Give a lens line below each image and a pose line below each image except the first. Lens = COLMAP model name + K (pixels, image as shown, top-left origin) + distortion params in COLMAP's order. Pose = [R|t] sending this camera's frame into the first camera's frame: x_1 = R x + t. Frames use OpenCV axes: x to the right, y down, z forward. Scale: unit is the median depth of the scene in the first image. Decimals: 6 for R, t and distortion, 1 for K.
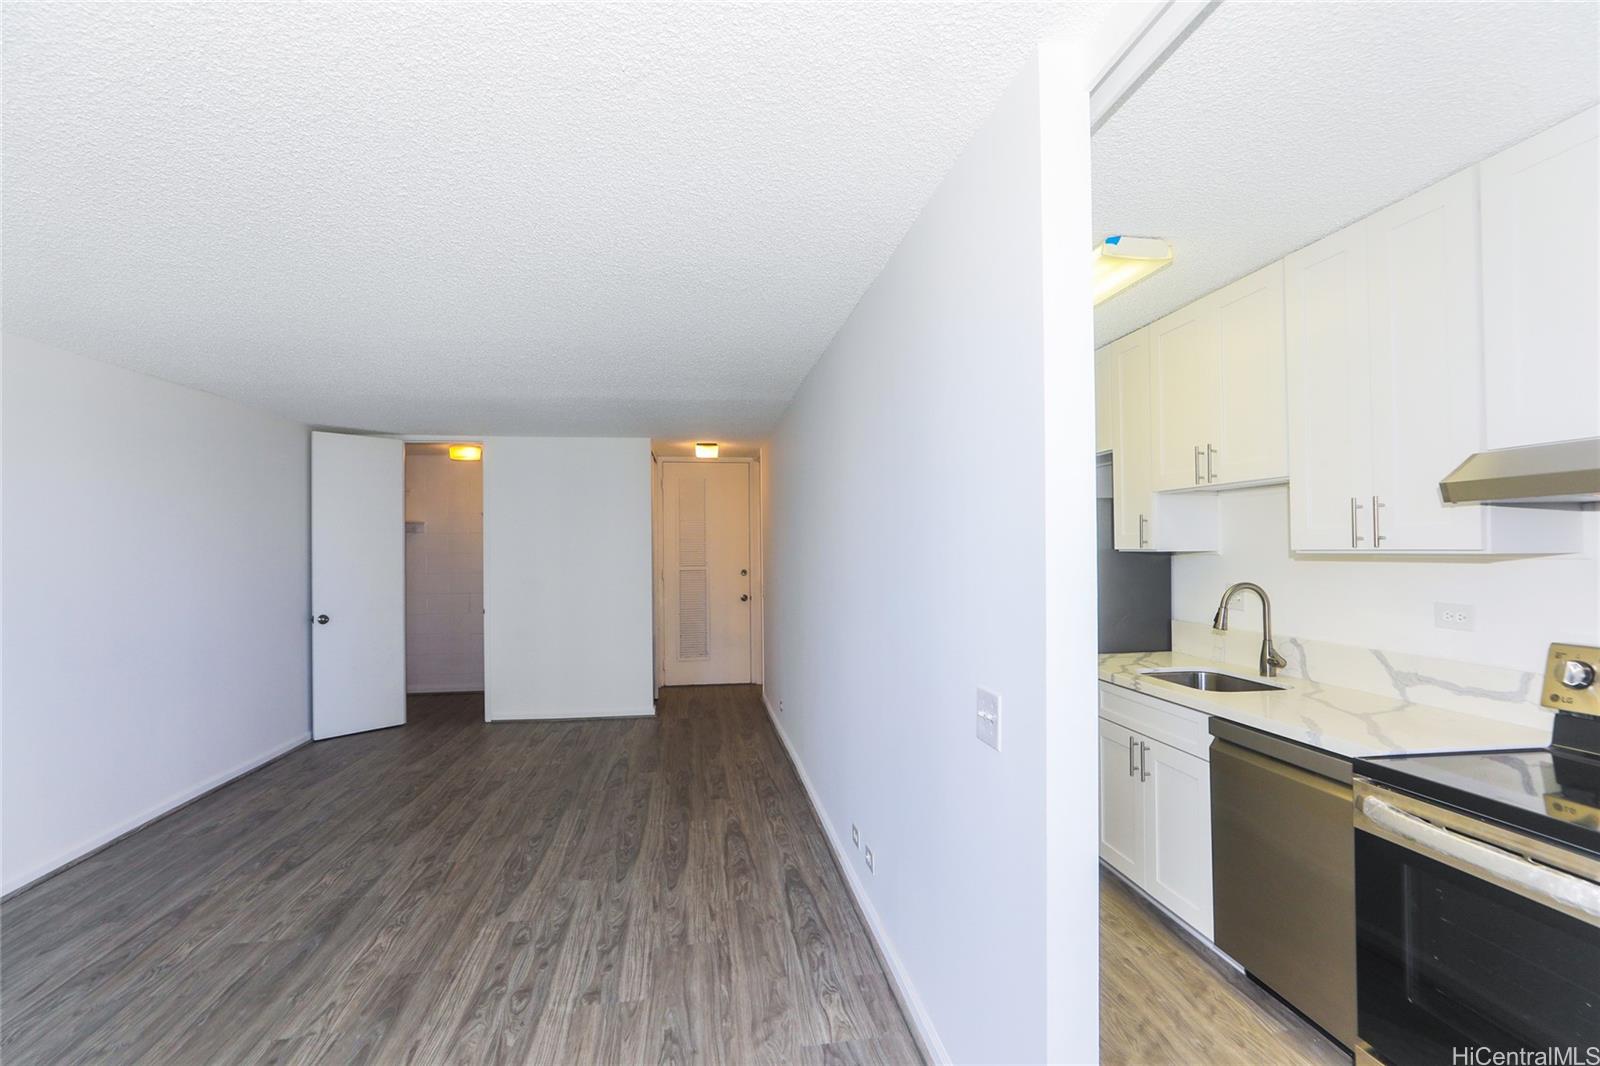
lens RADIAL K [[734.9, 0, 802.5], [0, 734.9, 536.9], [0, 0, 1]] dist [-0.023826, 0.012276]
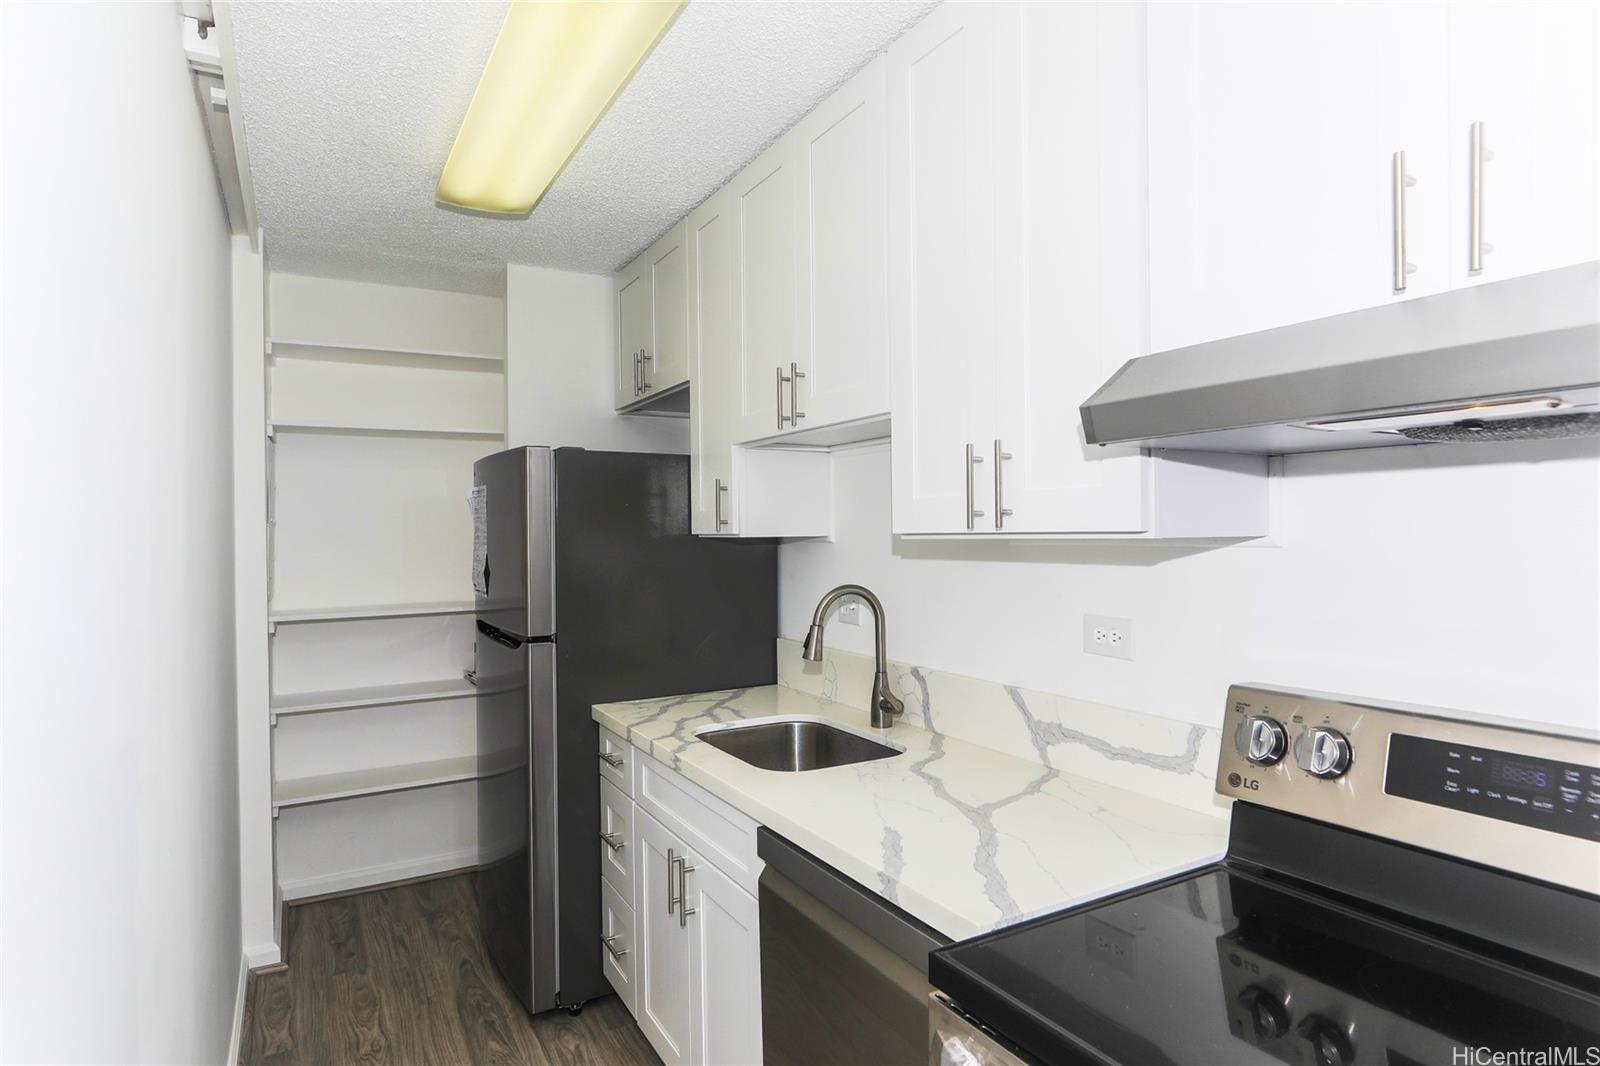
lens RADIAL K [[855.2, 0, 800.0], [0, 855.2, 533.0], [0, 0, 1]] dist [-0.010476, 0.000569]
pose [[0.932178, 0.000506, 0.362001, 0.351305], [-0.005011, 0.999921, 0.011506, 0.009535], [-0.361967, -0.012540, 0.932107, 0.375253]]
